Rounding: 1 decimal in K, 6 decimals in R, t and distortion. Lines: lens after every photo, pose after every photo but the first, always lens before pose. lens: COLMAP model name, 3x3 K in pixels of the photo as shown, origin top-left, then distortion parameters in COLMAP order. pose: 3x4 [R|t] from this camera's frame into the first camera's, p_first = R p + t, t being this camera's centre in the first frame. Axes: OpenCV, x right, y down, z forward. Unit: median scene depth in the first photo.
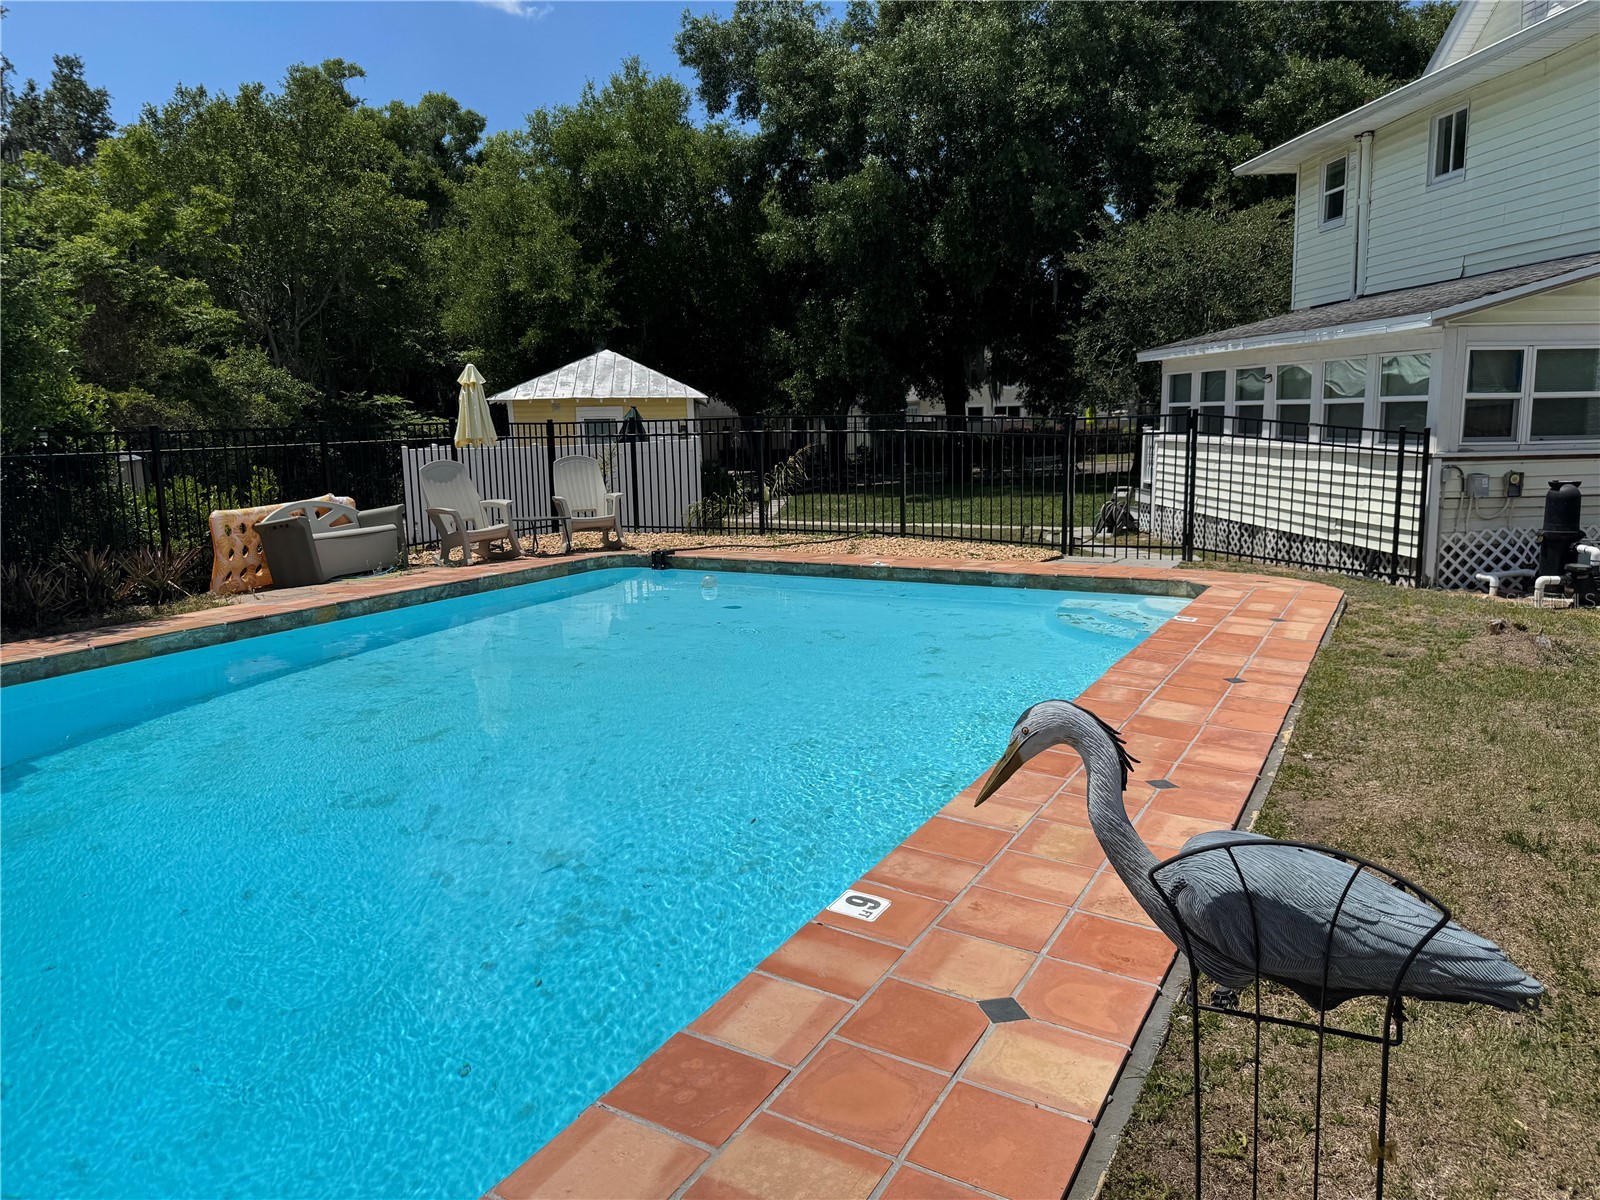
lens RADIAL K [[1155.8, 0, 800.0], [0, 1155.8, 600.0], [0, 0, 1]] dist [-0.009373, -0.000727]
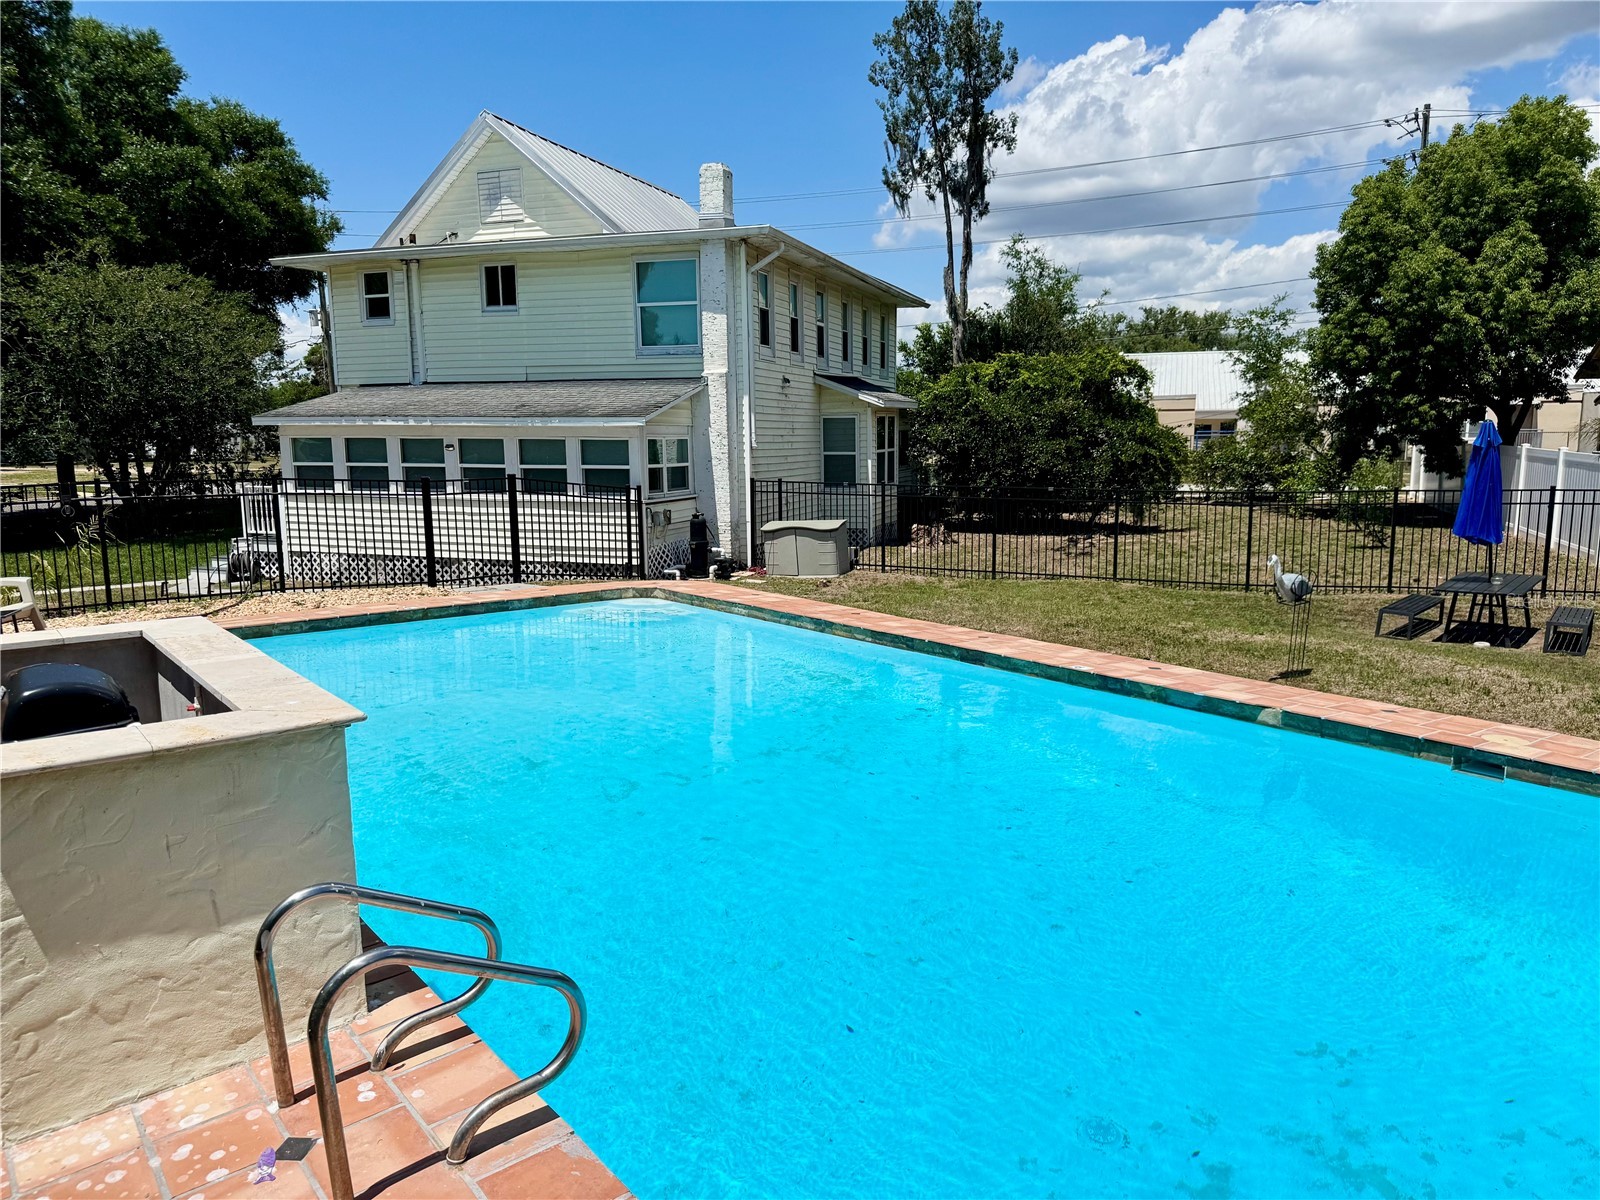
lens RADIAL K [[1107.6, 0, 800.0], [0, 1107.6, 600.0], [0, 0, 1]] dist [0.062494, -0.108775]
pose [[0.392635, -0.115976, 0.912353, -0.555516], [0.140257, 0.987964, 0.065228, -0.038712], [-0.908937, 0.102353, 0.404176, 0.111396]]
